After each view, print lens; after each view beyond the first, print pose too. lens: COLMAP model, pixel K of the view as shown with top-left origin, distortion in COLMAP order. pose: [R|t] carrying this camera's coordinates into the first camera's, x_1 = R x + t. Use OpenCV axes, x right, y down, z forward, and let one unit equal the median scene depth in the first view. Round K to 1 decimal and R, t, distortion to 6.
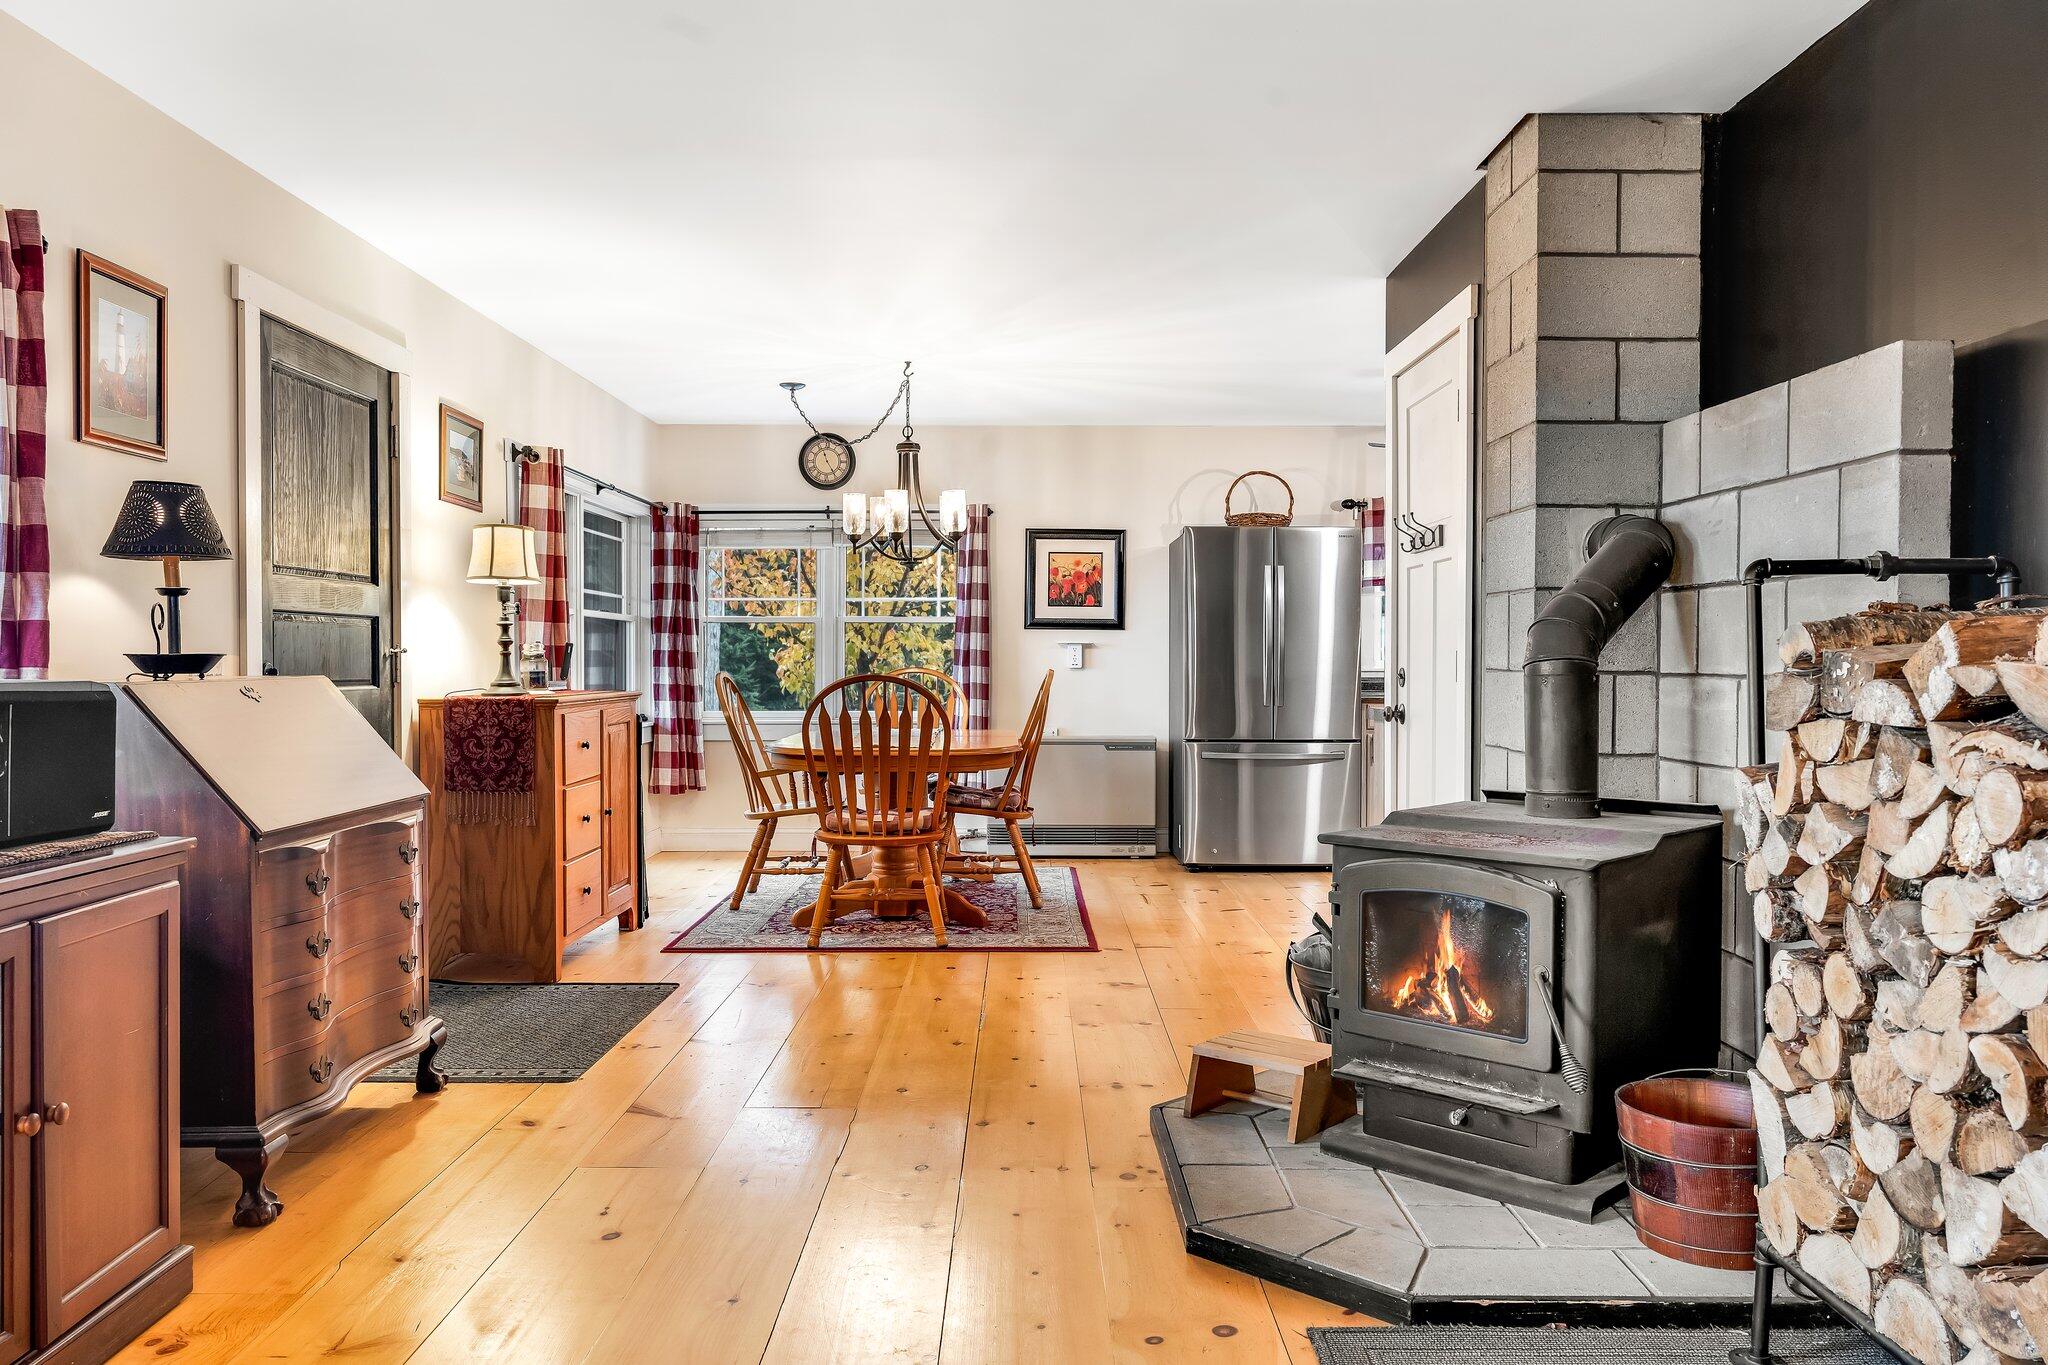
lens RADIAL K [[1571.9, 0, 1024.0], [0, 1571.9, 690.7], [0, 0, 1]] dist [0.008806, 0.001236]
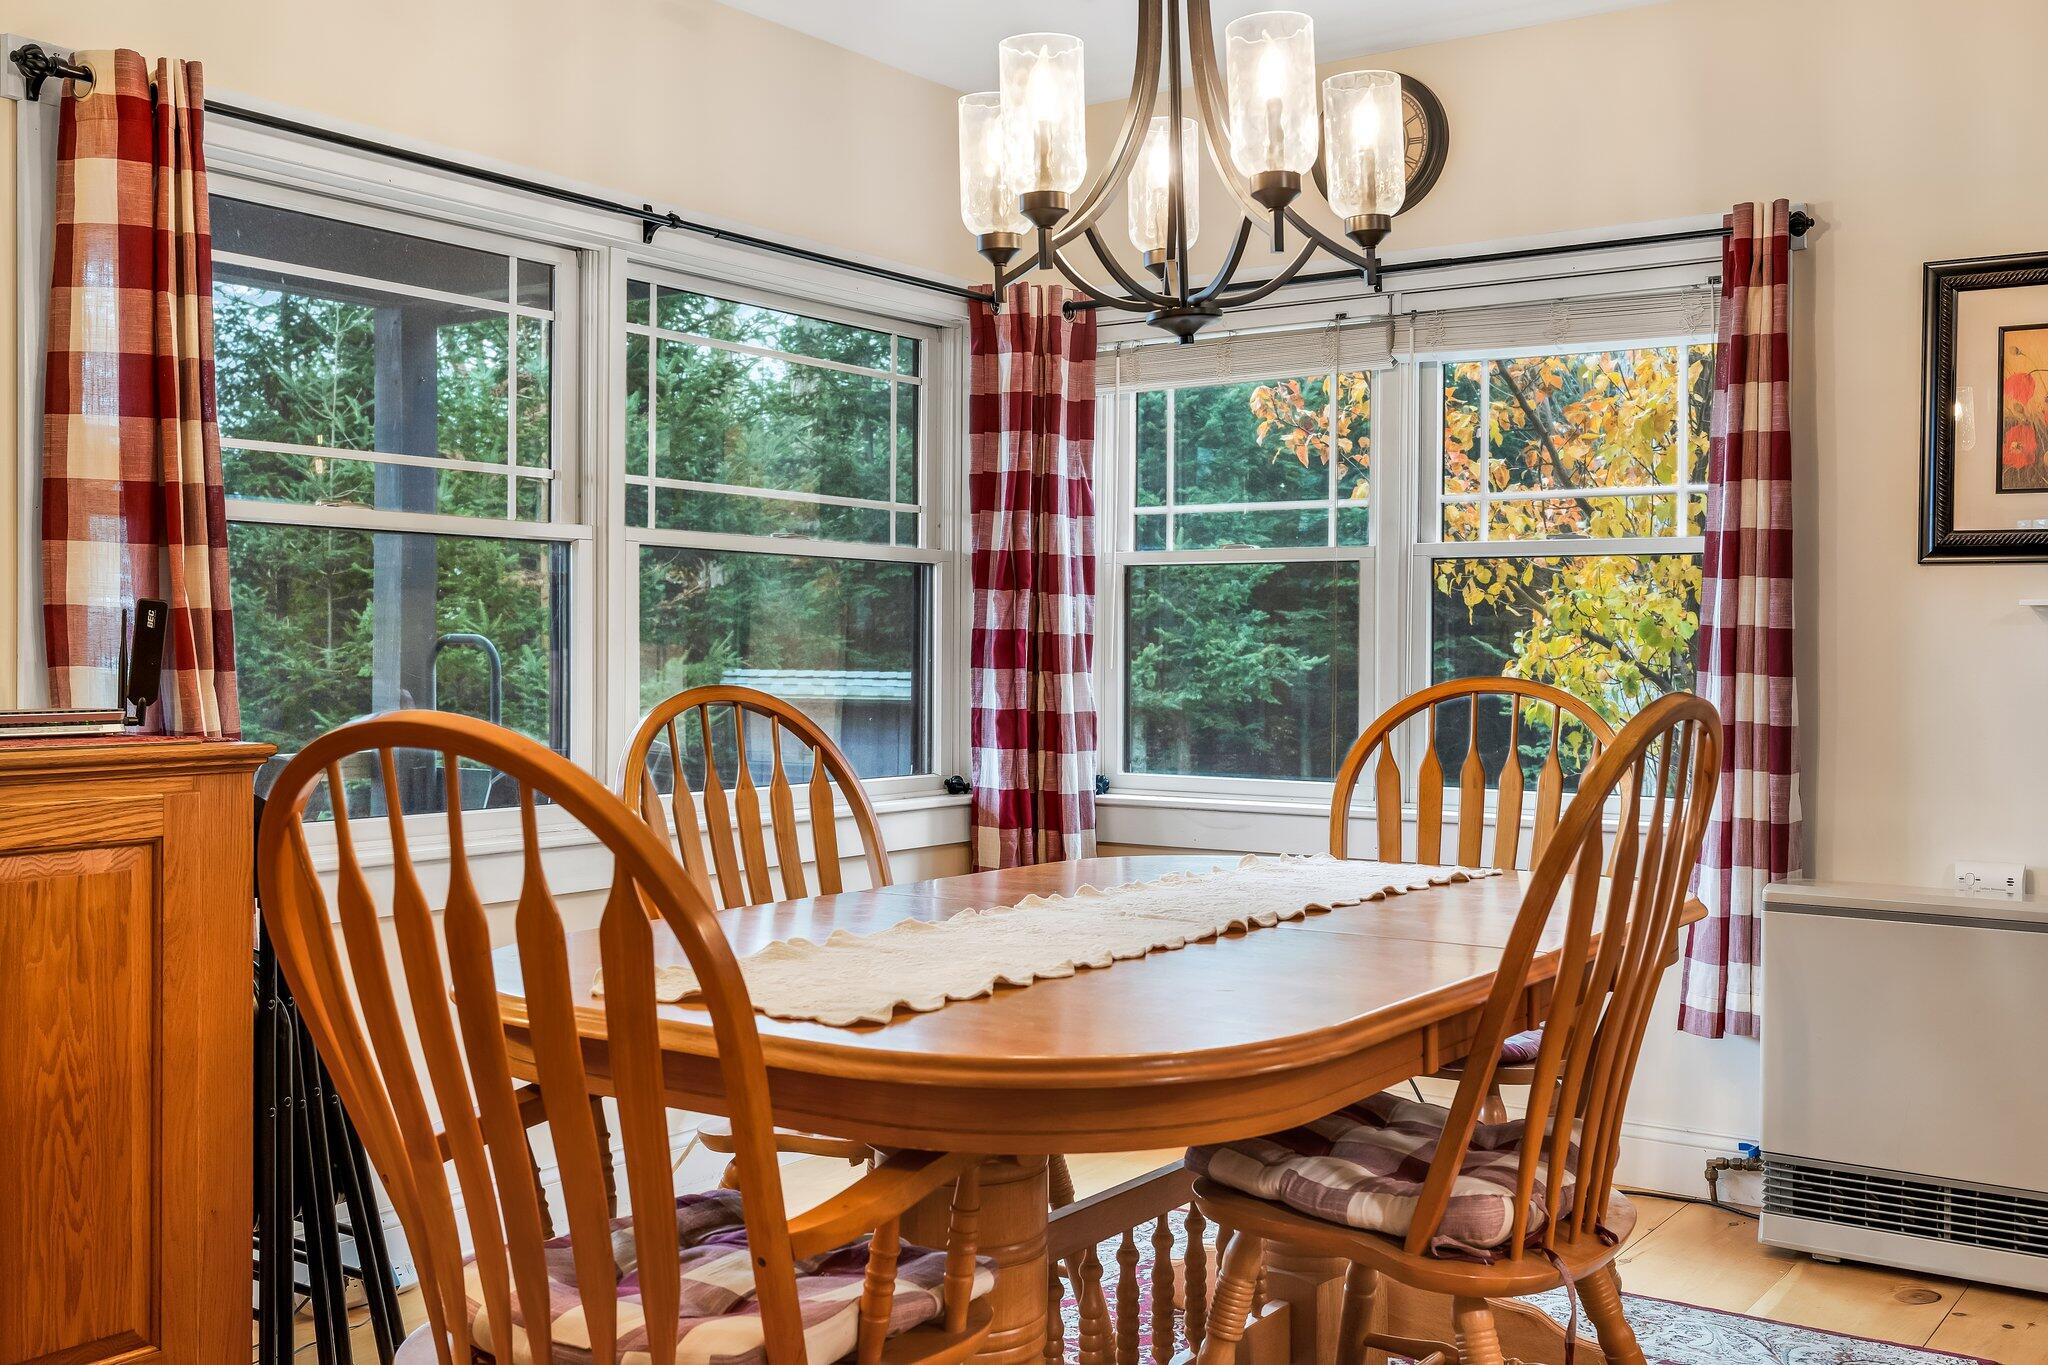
lens RADIAL K [[2022.6, 0, 1029.2], [0, 2022.6, 663.7], [0, 0, 1]] dist [0.009294, 0.000000]
pose [[0.818672, 0.007078, -0.574217, 0.094763], [-0.015970, 0.999818, -0.010445, -0.010764], [0.574039, 0.017721, 0.818636, 0.547340]]
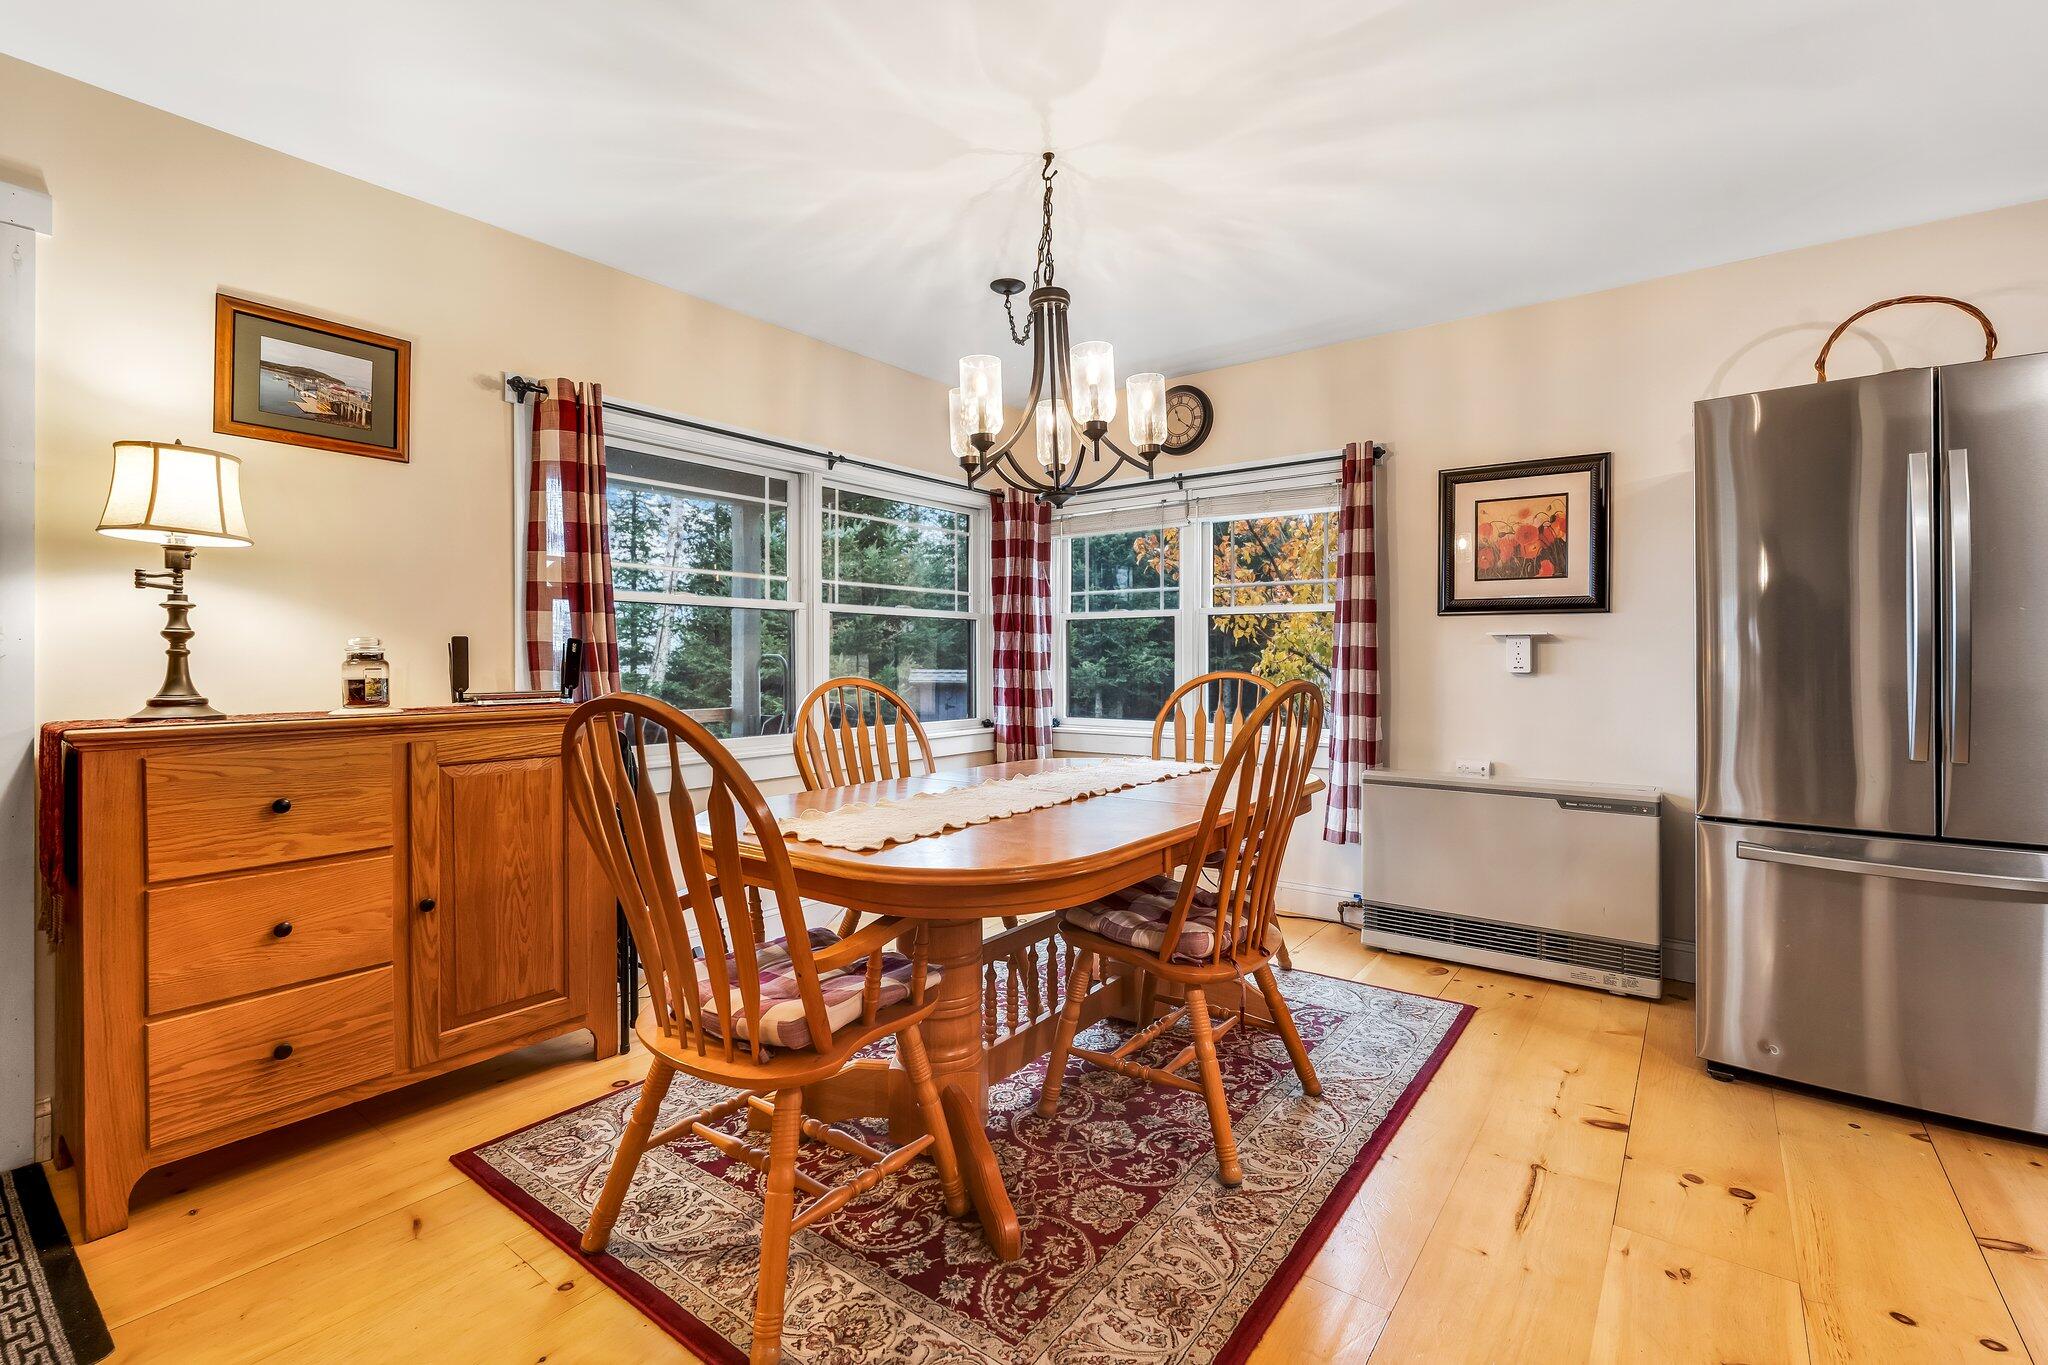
lens RADIAL K [[902.9, 0, 1027.3], [0, 902.9, 661.9], [0, 0, 1]] dist [-0.004066, 0.000914]
pose [[0.796601, -0.000882, -0.604505, 0.098346], [-0.010031, 0.999842, -0.014678, -0.011408], [0.604422, 0.017756, 0.796466, 0.583227]]
